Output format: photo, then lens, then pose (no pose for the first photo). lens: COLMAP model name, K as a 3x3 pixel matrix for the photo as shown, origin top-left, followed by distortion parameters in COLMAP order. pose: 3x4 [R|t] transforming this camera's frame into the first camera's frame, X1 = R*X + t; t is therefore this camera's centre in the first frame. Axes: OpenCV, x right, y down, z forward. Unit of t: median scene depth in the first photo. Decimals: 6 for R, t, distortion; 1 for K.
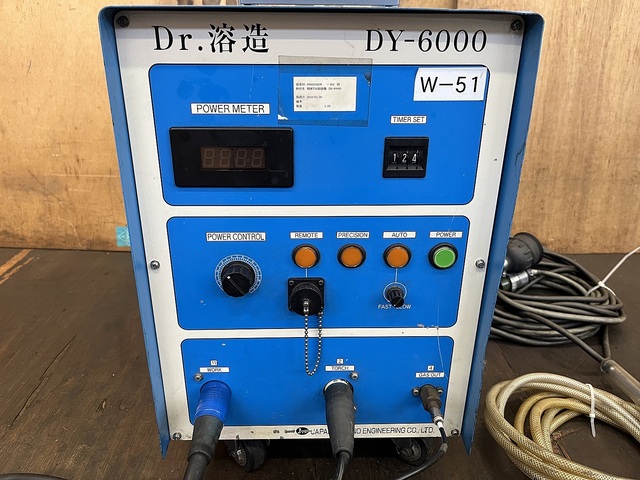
lens RADIAL K [[482.2, 0, 320.0], [0, 482.2, 240.0], [0, 0, 1]] dist [0.079977, -0.132035]
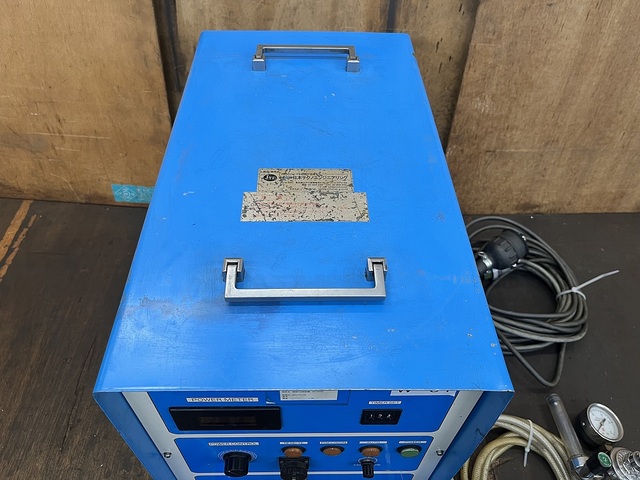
lens RADIAL K [[482.2, 0, 320.0], [0, 482.2, 240.0], [0, 0, 1]] dist [0.079977, -0.132035]
pose [[0.999767, 0.021561, 0.001312, 0.009042], [-0.019999, 0.900970, 0.433420, -0.369738], [0.008163, -0.433345, 0.901191, 0.058440]]
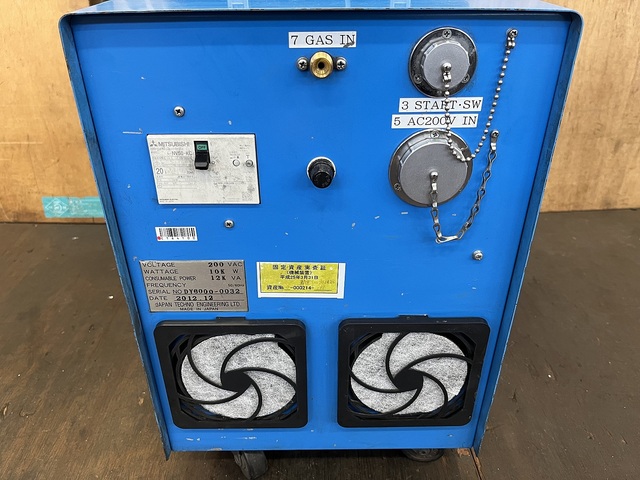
lens RADIAL K [[482.2, 0, 320.0], [0, 482.2, 240.0], [0, 0, 1]] dist [0.079977, -0.132035]
pose [[0.999597, -0.025424, 0.012601, 0.100922], [0.023371, 0.989516, 0.142523, -0.067454], [-0.016093, -0.142171, 0.989711, 0.057609]]
